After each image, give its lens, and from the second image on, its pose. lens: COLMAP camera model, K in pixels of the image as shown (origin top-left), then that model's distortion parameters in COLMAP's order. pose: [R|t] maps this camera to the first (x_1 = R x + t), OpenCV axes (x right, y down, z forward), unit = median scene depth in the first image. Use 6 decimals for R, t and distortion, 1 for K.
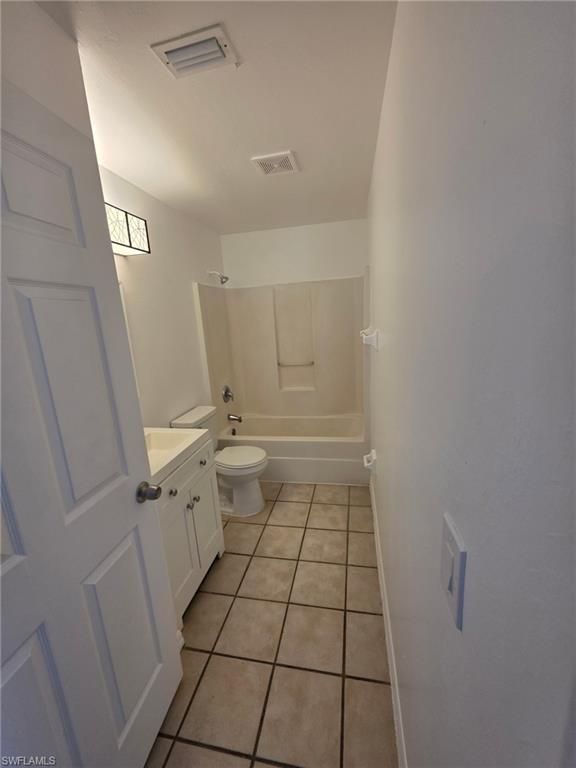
lens RADIAL K [[310.3, 0, 288.0], [0, 310.3, 384.0], [0, 0, 1]] dist [-0.000367, 0.000046]
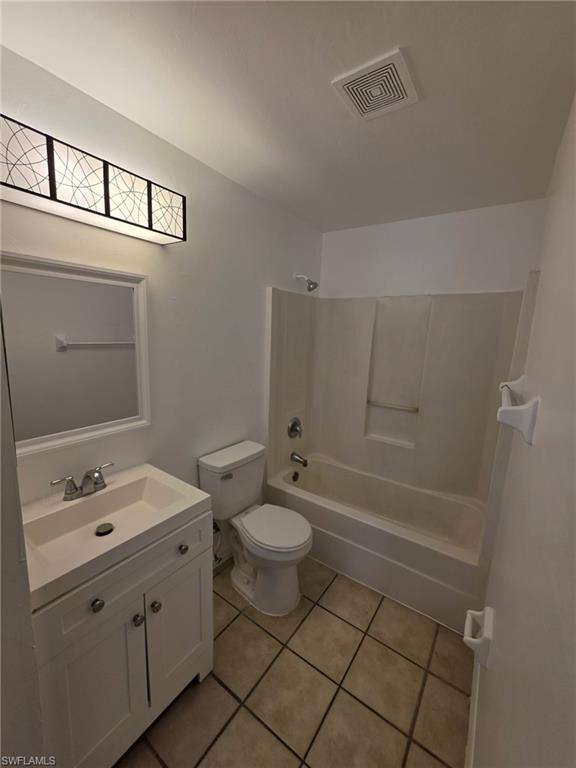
lens RADIAL K [[306.9, 0, 291.1], [0, 306.9, 381.9], [0, 0, 1]] dist [0.000672, -0.000234]
pose [[0.914592, 0.161979, -0.370520, 0.087844], [-0.178226, 0.983941, -0.009787, -0.095375], [0.362984, 0.074987, 0.928773, 0.328227]]
